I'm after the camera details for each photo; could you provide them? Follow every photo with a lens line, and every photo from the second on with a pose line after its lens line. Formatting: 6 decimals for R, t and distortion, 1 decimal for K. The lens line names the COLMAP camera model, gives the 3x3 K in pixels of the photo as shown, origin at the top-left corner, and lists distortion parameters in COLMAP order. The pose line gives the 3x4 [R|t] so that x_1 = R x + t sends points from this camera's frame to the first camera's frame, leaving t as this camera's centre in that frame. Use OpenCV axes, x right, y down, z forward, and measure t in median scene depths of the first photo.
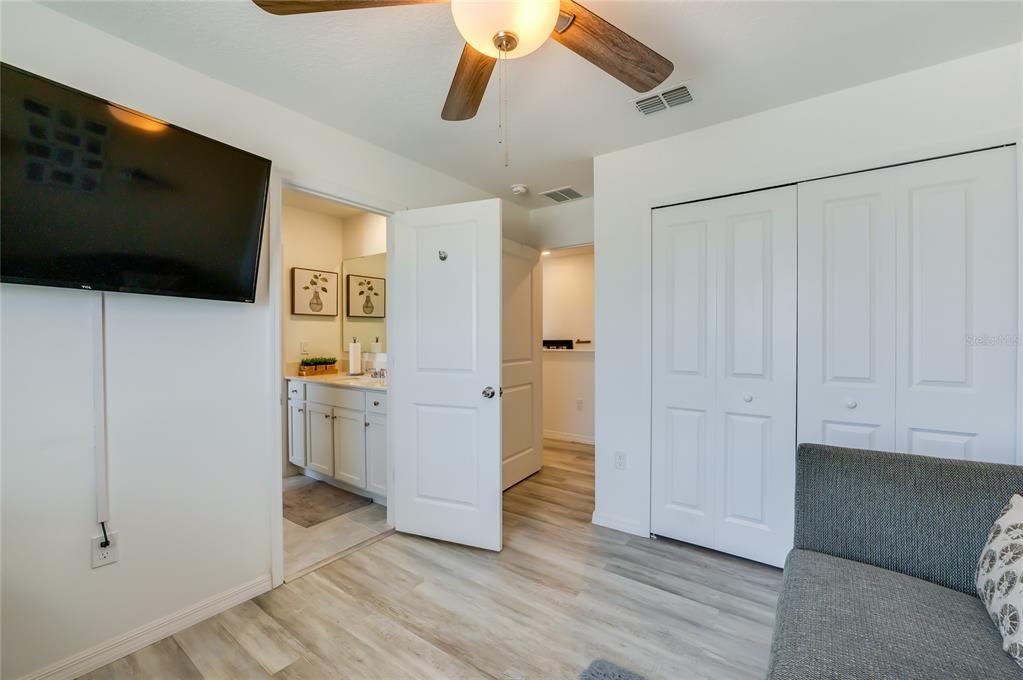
lens RADIAL K [[414.4, 0, 516.1], [0, 414.4, 340.0], [0, 0, 1]] dist [-0.000805, -0.006432]
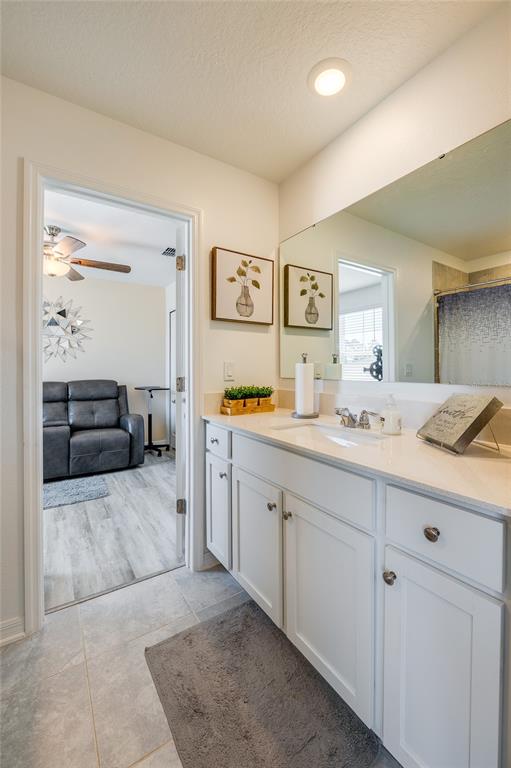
lens RADIAL K [[315.1, 0, 255.1], [0, 315.1, 371.4], [0, 0, 1]] dist [-0.000890, -0.000035]
pose [[0.930348, 0.004487, -0.366650, -0.283518], [-0.004737, 0.999989, 0.000220, 0.018731], [0.366647, 0.001532, 0.930359, 0.539534]]
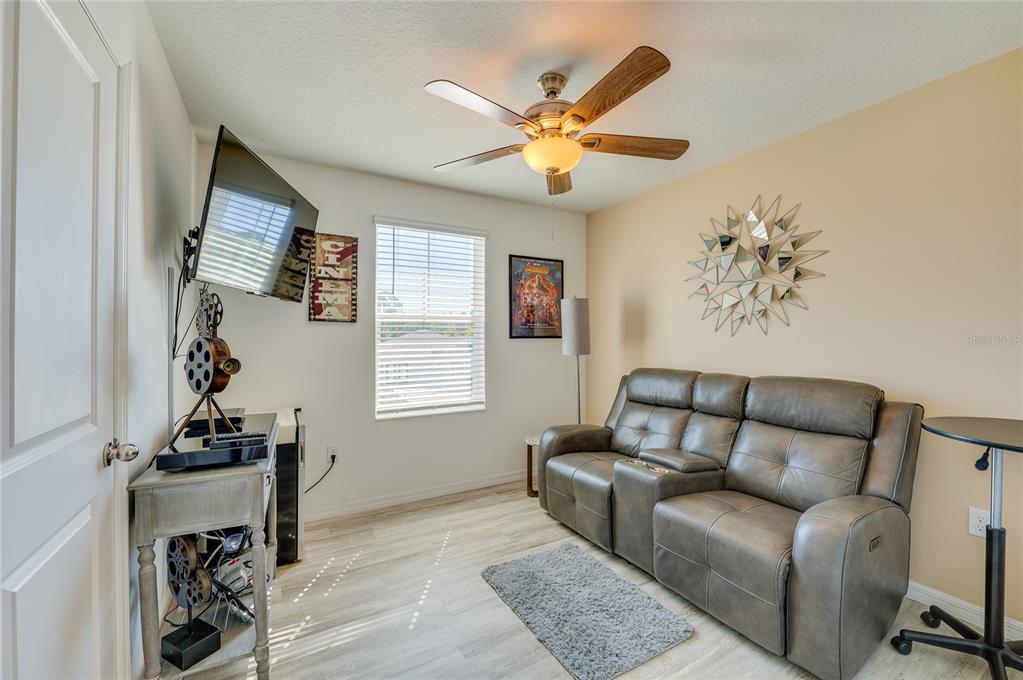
lens RADIAL K [[414.4, 0, 516.1], [0, 414.4, 340.0], [0, 0, 1]] dist [-0.000805, -0.006432]
pose [[-0.411733, 0.002020, -0.911302, -0.367978], [-0.005299, 0.999975, 0.004611, 0.011381], [0.911289, 0.006727, -0.411712, 0.780754]]
